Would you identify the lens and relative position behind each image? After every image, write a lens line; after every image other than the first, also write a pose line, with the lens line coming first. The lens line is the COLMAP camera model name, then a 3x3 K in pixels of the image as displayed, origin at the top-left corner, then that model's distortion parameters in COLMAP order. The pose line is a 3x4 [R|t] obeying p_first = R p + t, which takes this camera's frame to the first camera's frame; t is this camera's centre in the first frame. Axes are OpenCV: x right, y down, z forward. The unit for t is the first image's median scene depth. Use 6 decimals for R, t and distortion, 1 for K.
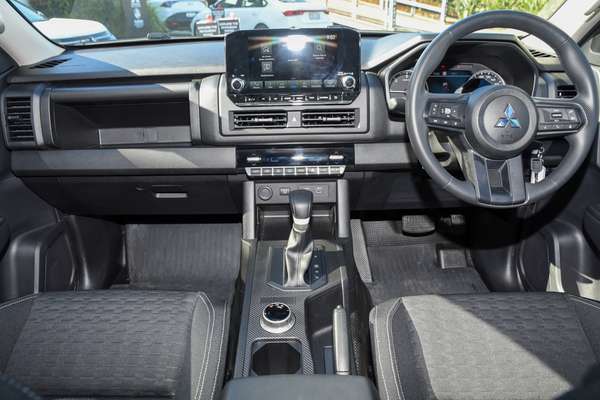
lens RADIAL K [[417.5, 0, 299.9], [0, 417.5, 189.9], [0, 0, 1]] dist [-0.060568, 0.058418]
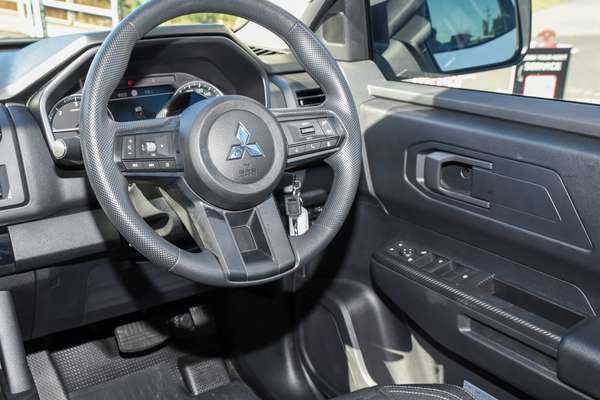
lens RADIAL K [[636.4, 0, 300.0], [0, 636.4, 200.0], [0, 0, 1]] dist [-0.077904, -0.014081]
pose [[0.834210, -0.158200, 0.528268, 0.030035], [0.223006, 0.972919, -0.060798, -0.006383], [-0.504344, 0.168525, 0.846898, 0.099614]]
